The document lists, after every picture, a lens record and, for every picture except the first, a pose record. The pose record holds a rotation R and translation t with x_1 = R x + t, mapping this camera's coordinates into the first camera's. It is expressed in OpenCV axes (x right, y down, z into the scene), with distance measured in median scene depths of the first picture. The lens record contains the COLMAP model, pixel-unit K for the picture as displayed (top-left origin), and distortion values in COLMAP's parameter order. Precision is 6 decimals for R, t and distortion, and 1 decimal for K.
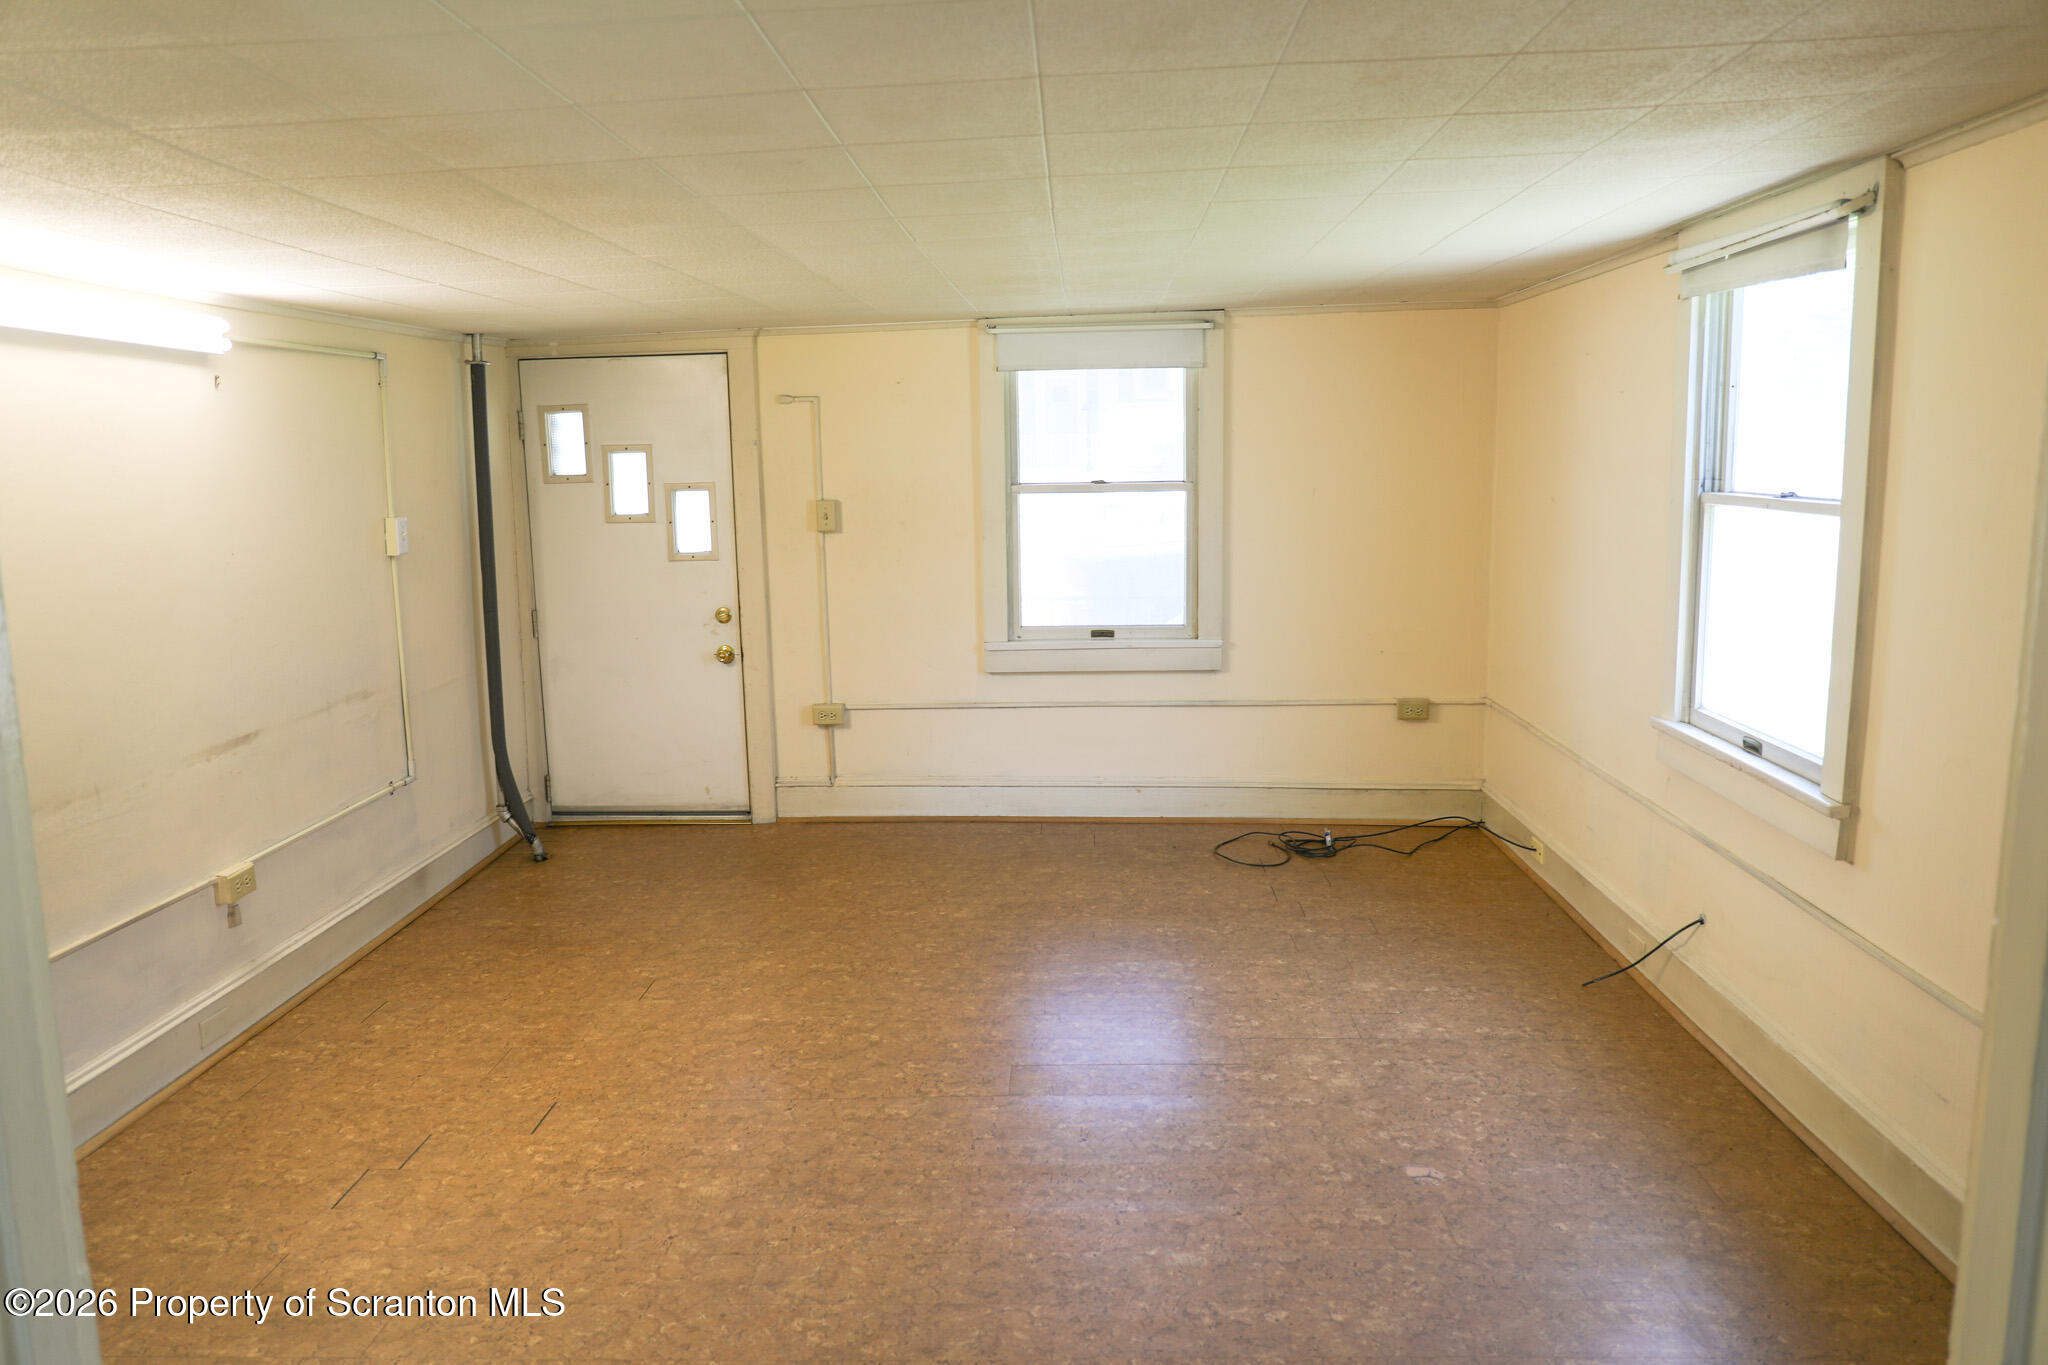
lens RADIAL K [[1386.8, 0, 996.5], [0, 1386.8, 671.5], [0, 0, 1]] dist [-0.095934, 0.075882]
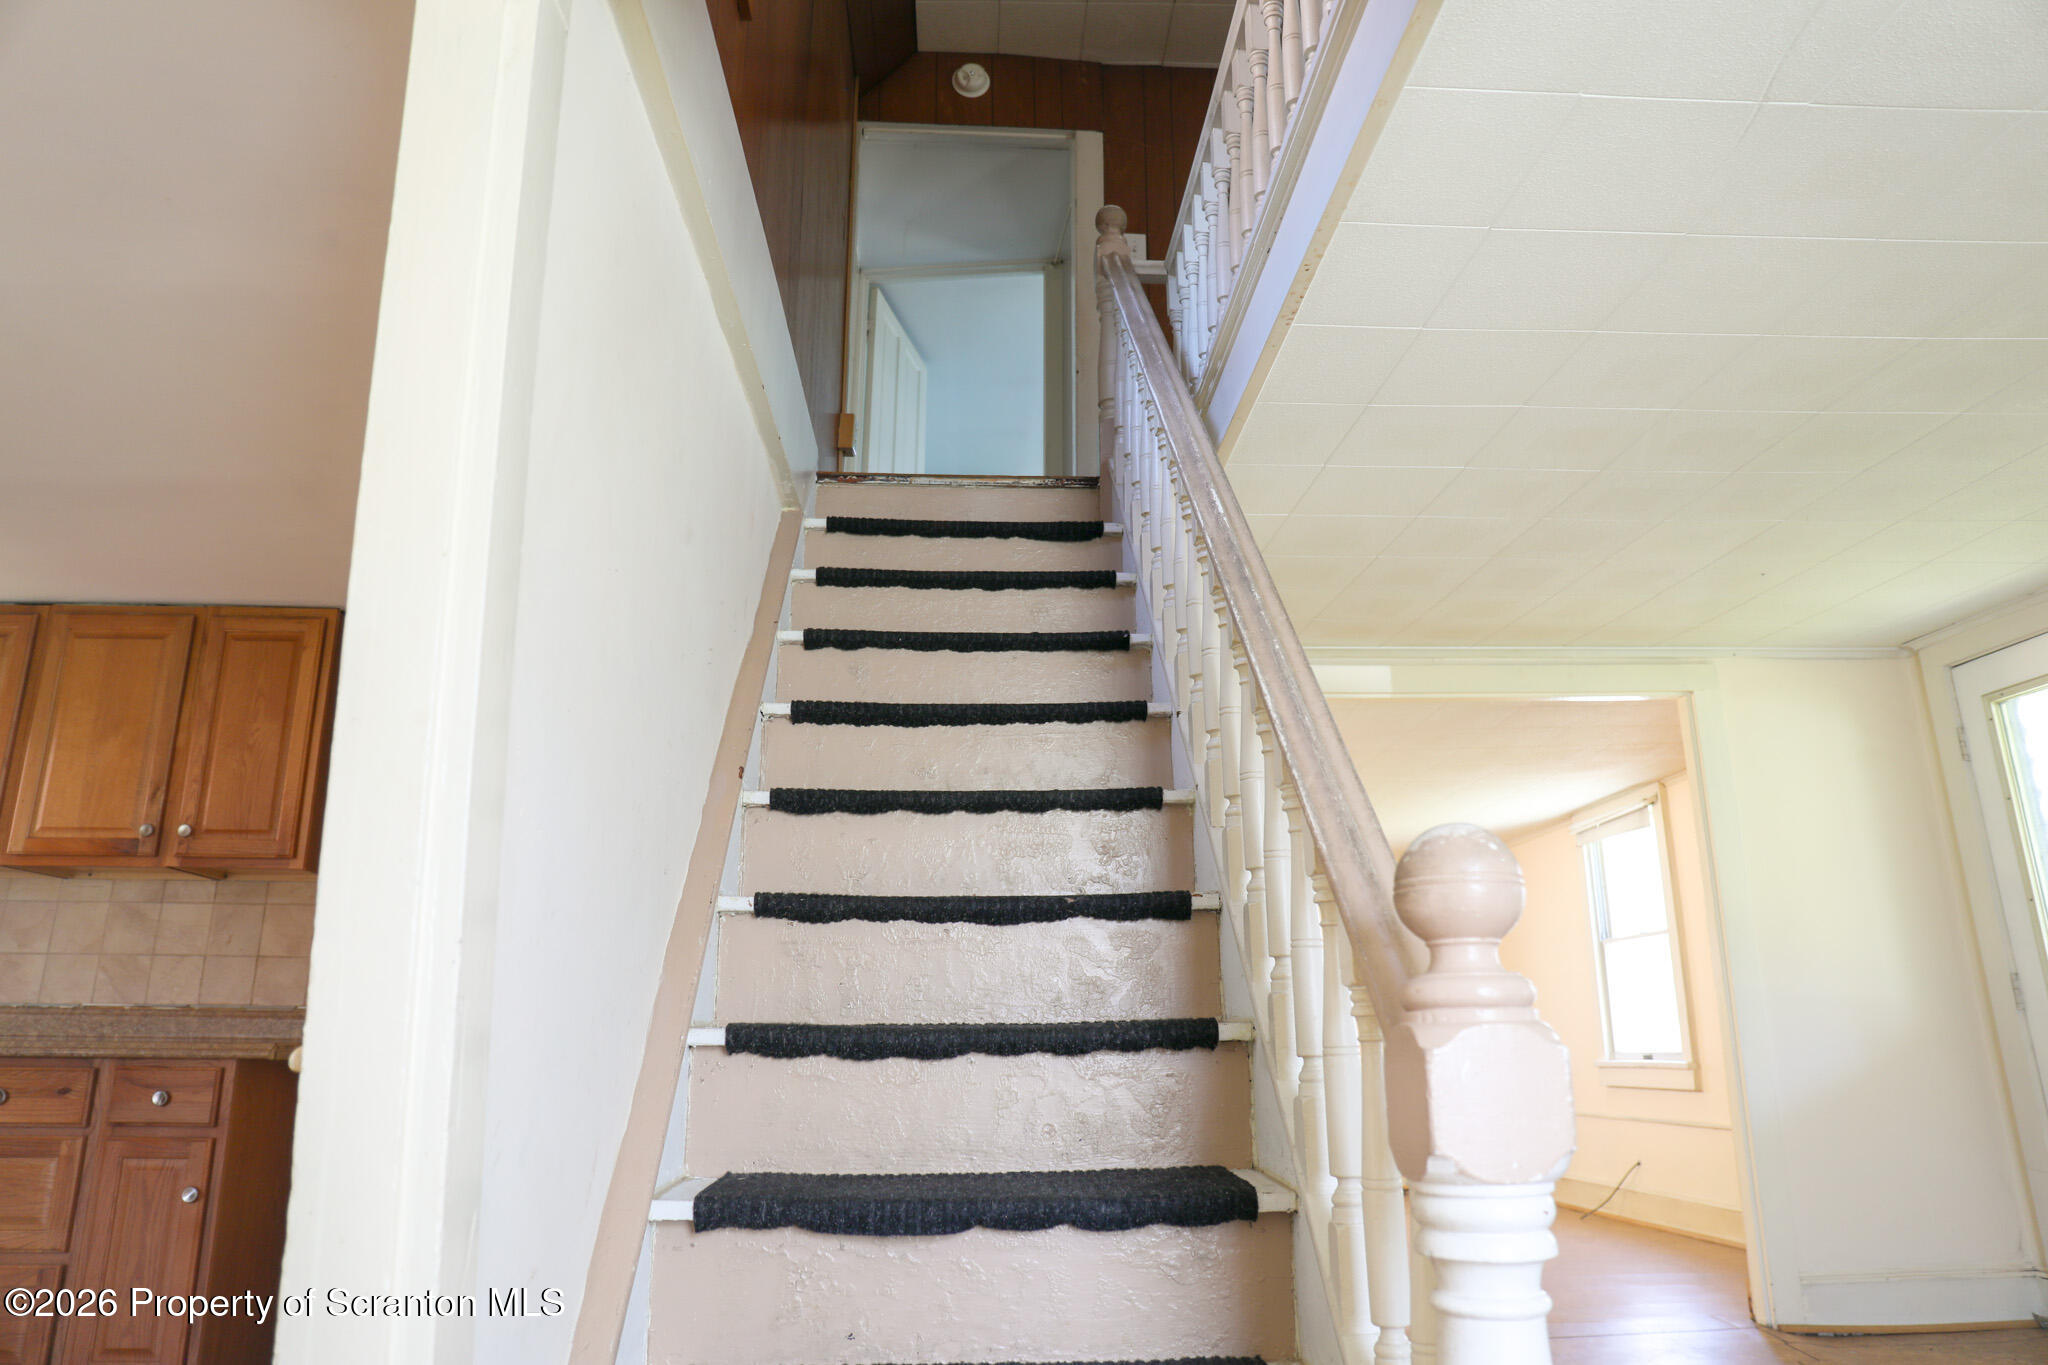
lens RADIAL K [[1386.8, 0, 996.5], [0, 1386.8, 671.5], [0, 0, 1]] dist [-0.095934, 0.075882]
pose [[0.994714, 0.051361, 0.088921, -0.720402], [-0.009476, 0.908146, -0.418546, 0.452939], [-0.102250, 0.415490, 0.903832, -1.126202]]
